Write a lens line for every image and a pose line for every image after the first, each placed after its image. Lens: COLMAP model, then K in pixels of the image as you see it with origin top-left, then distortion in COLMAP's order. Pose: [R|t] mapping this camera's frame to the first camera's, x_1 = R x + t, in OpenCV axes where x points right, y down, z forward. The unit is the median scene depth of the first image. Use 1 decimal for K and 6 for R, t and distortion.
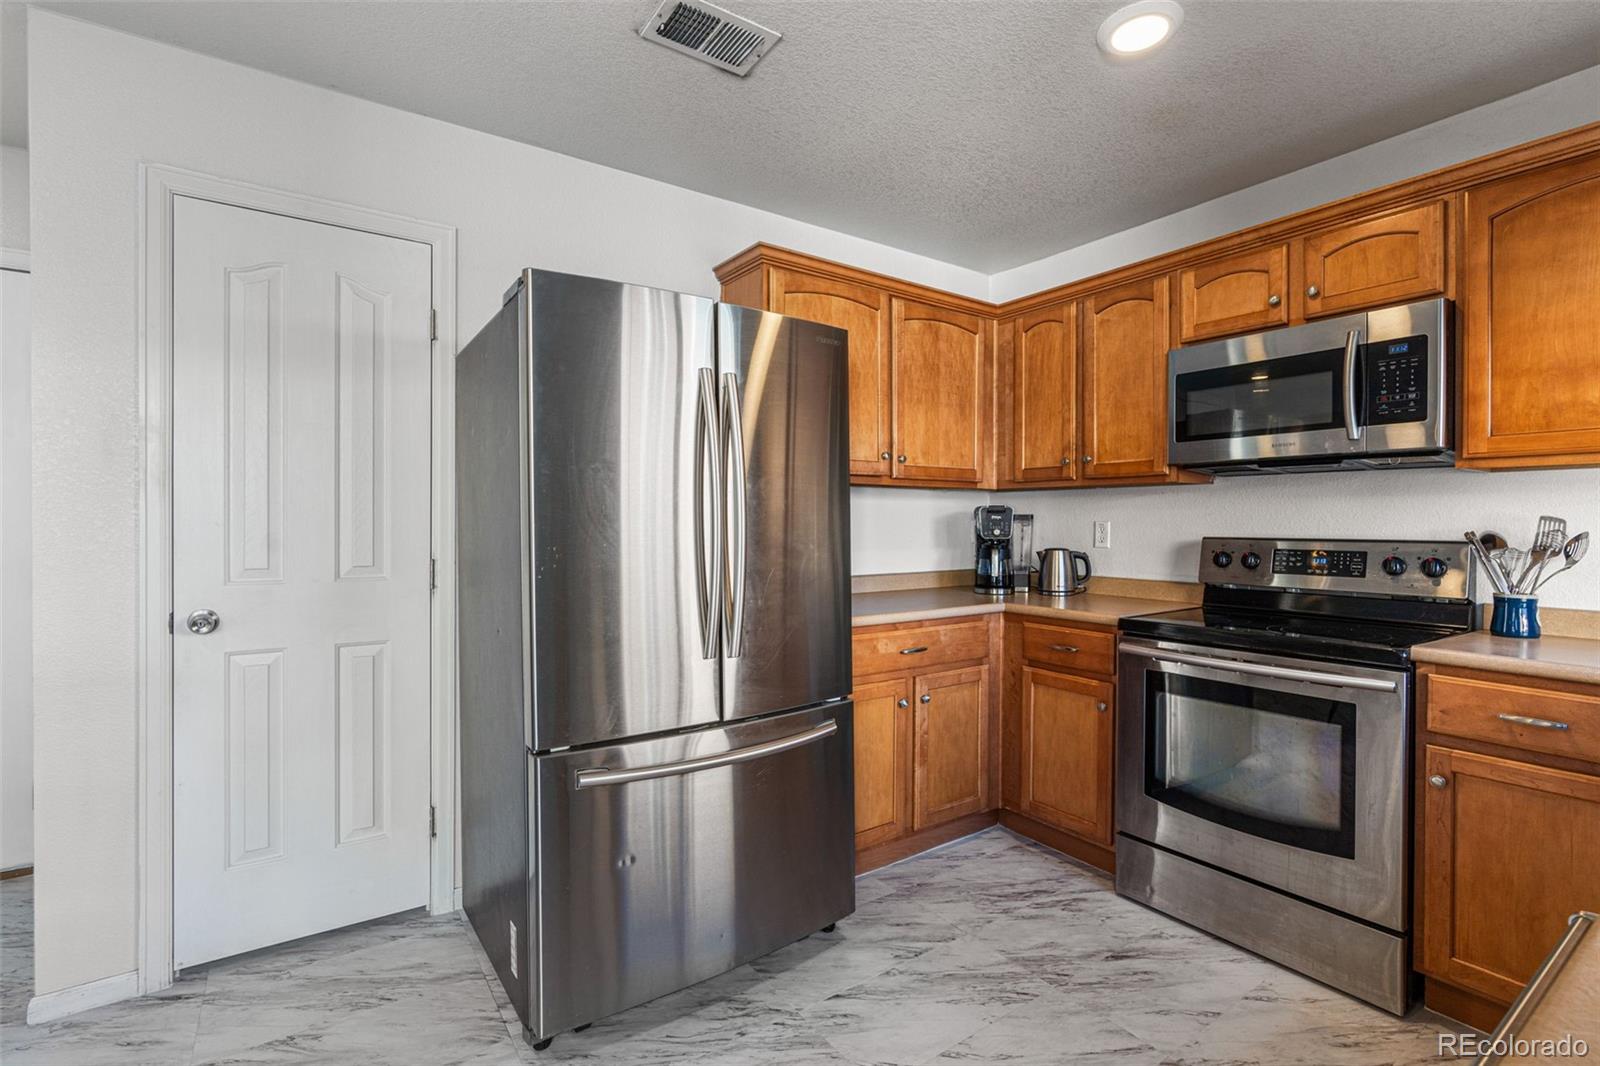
lens RADIAL K [[731.3, 0, 800.0], [0, 731.3, 533.0], [0, 0, 1]] dist [-0.016080, 0.005850]
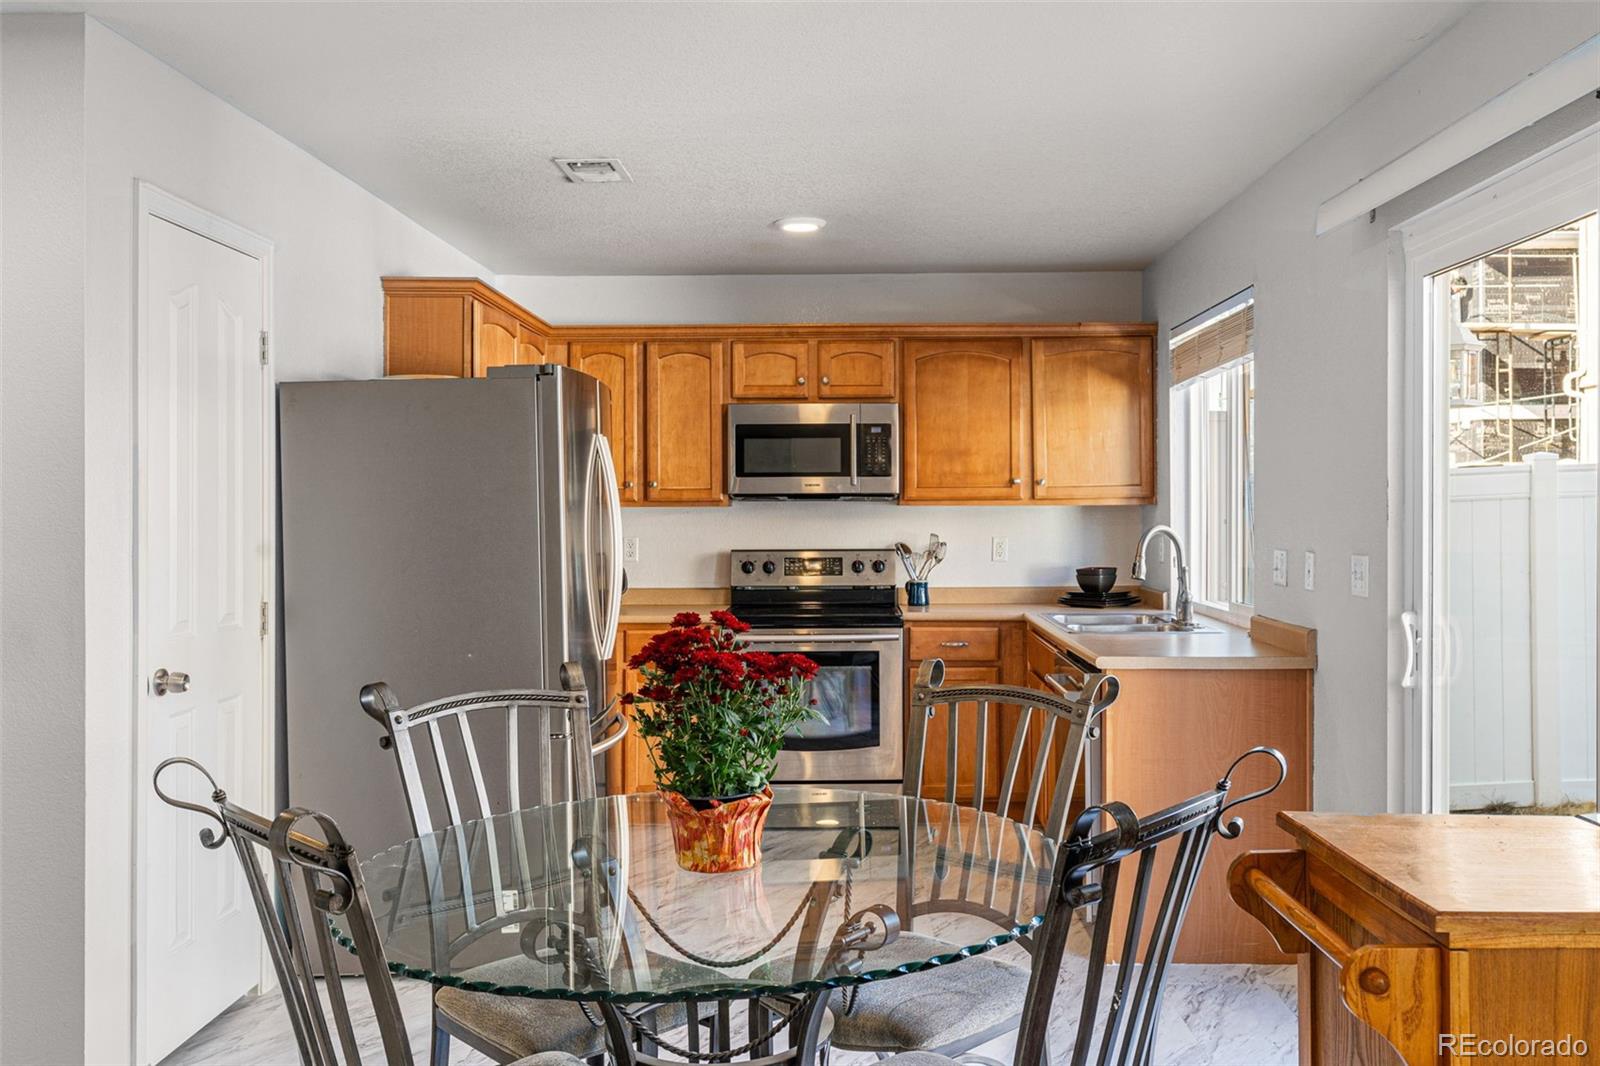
lens RADIAL K [[1414.1, 0, 800.0], [0, 1414.1, 533.0], [0, 0, 1]] dist [-0.003289, -0.001213]
pose [[0.588948, -0.021753, 0.807878, -1.526466], [0.017539, 0.999746, 0.014134, -0.063546], [-0.807981, 0.005845, 0.589180, -0.591909]]
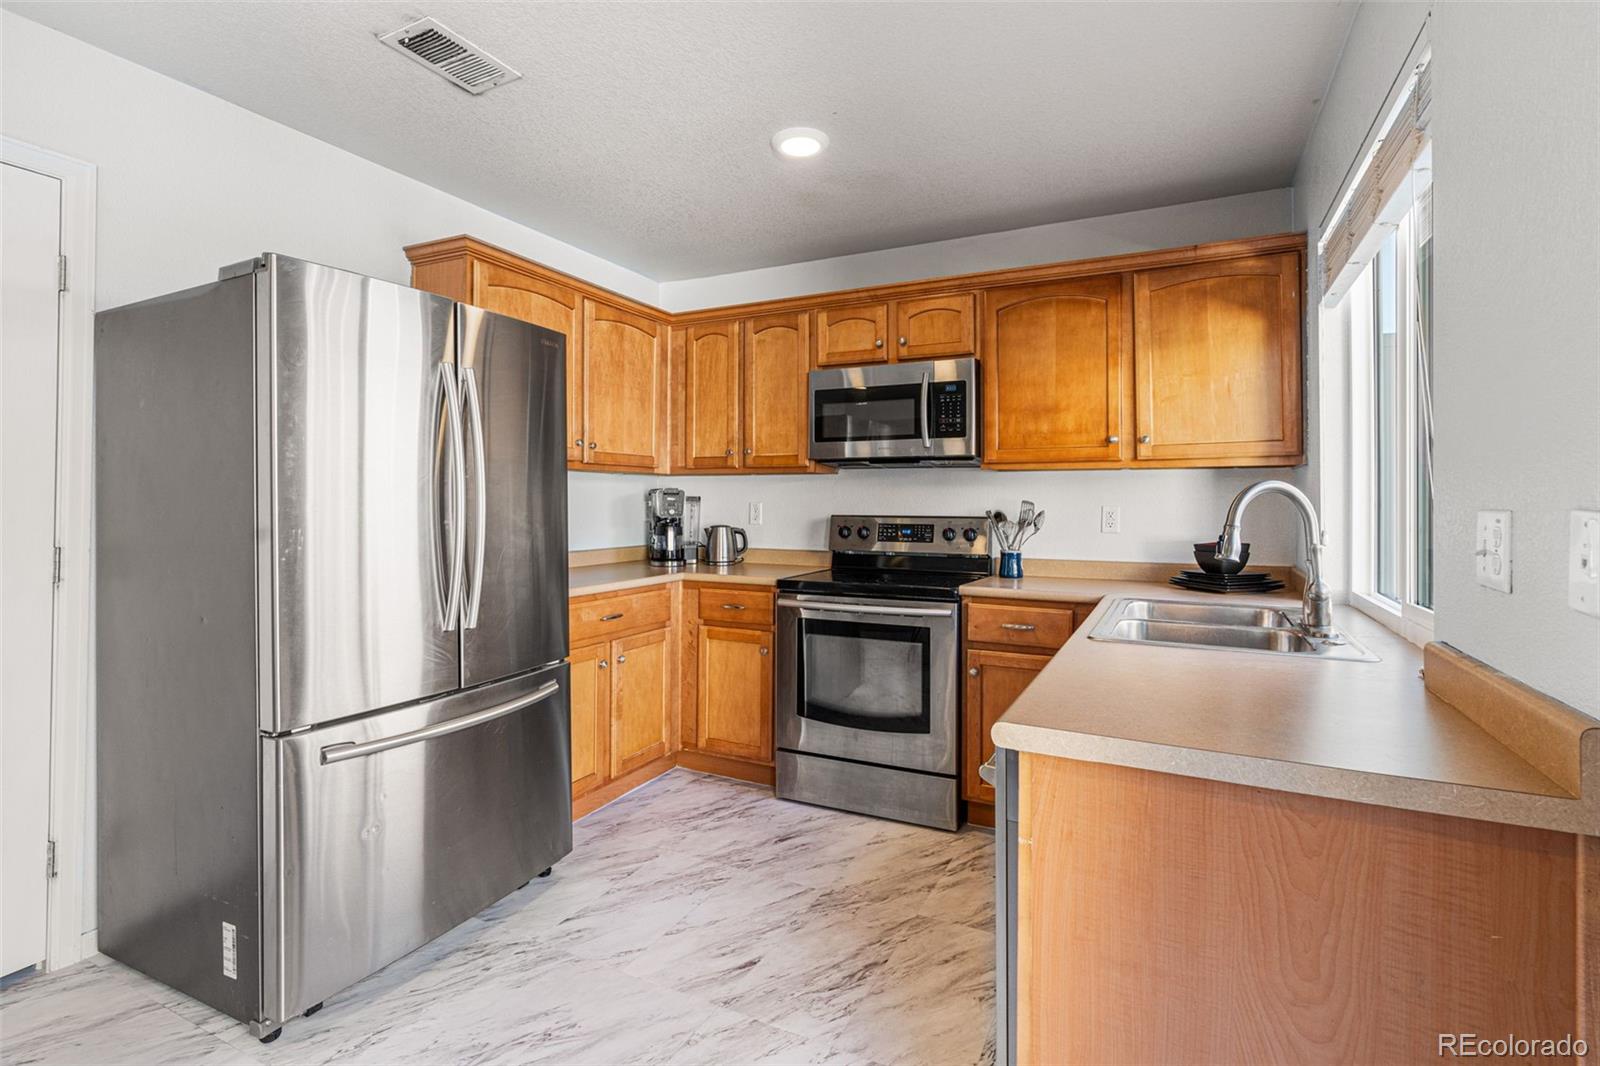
lens RADIAL K [[752.5, 0, 800.5], [0, 752.5, 502.5], [0, 0, 1]] dist [-0.014288, 0.000598]
pose [[0.878734, 0.001291, 0.477310, -0.156825], [0.004444, 0.999931, -0.010885, -0.002854], [-0.477291, 0.011686, 0.878667, -0.177619]]
